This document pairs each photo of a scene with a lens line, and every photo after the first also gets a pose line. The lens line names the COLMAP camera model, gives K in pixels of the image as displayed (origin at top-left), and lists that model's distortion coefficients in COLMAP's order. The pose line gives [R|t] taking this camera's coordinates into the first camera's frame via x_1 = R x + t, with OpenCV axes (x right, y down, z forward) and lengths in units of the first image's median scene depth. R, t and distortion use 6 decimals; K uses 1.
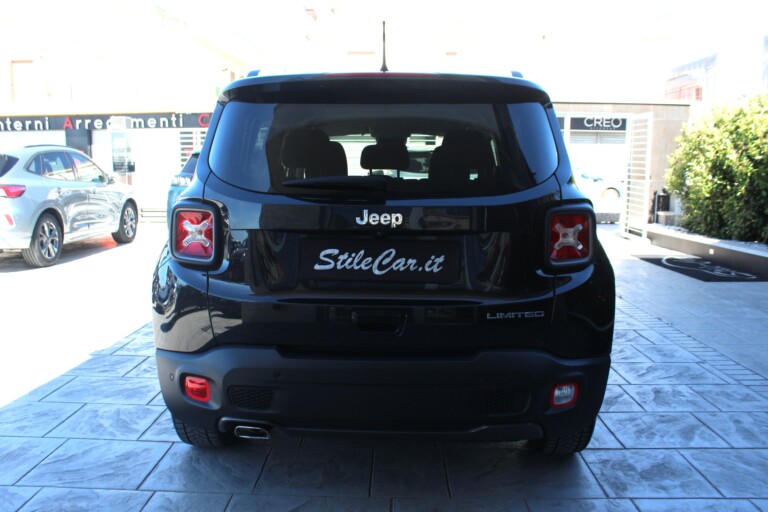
lens RADIAL K [[696.7, 0, 386.1], [0, 696.7, 244.0], [0, 0, 1]] dist [-0.157510, 0.181175]
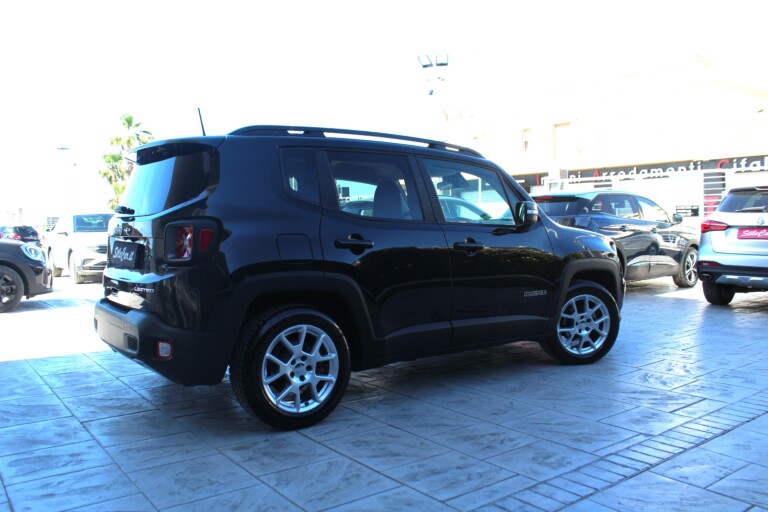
lens RADIAL K [[679.4, 0, 384.0], [0, 679.4, 256.0], [0, 0, 1]] dist [-0.143555, 0.161599]
pose [[0.615331, 0.033707, -0.787548, 1.020572], [-0.077415, 0.996840, -0.017822, 0.004833], [0.784458, 0.071934, 0.615995, 0.306554]]
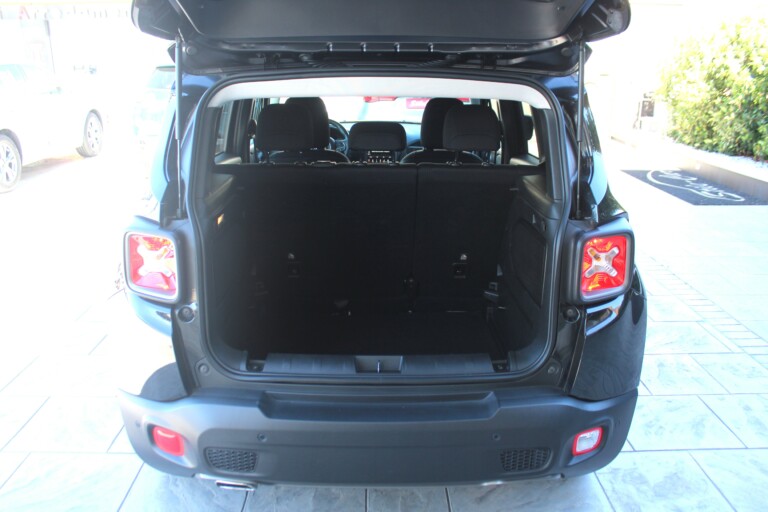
lens RADIAL K [[679.4, 0, 384.0], [0, 679.4, 256.0], [0, 0, 1]] dist [-0.143555, 0.161599]
pose [[0.999322, -0.009353, 0.035617, -0.019342], [0.002351, 0.981436, 0.191776, -0.112117], [-0.036749, -0.191562, 0.980792, 0.132239]]
